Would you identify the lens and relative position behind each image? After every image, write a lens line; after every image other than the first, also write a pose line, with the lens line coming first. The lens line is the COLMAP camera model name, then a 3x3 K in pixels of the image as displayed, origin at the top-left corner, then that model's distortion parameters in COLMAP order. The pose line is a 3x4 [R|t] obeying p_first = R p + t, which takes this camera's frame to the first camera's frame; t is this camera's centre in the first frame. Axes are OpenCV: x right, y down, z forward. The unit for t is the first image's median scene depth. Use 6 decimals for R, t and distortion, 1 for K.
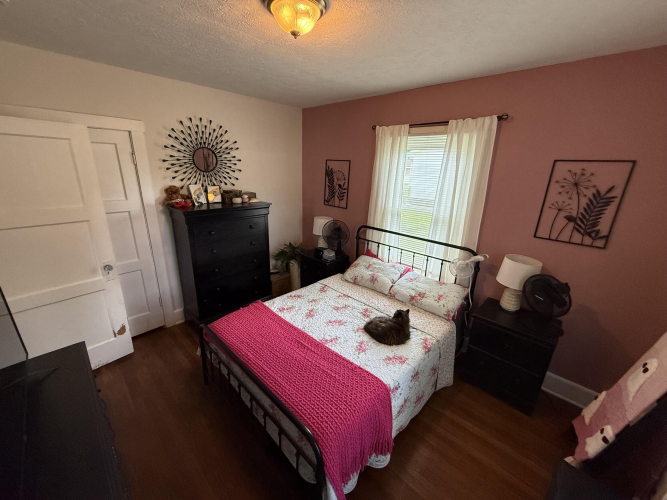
lens RADIAL K [[265.7, 0, 333.5], [0, 265.7, 250.0], [0, 0, 1]] dist [0.003389, 0.000328]
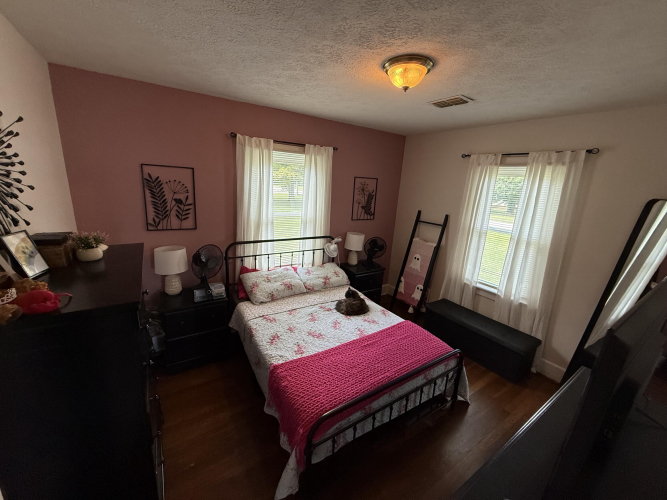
lens RADIAL K [[265.7, 0, 333.5], [0, 265.7, 250.0], [0, 0, 1]] dist [0.003389, 0.000328]
pose [[0.234214, -0.266685, 0.934892, -0.747776], [0.245168, 0.946762, 0.208650, -0.200277], [-0.940764, 0.180336, 0.287128, 0.506629]]
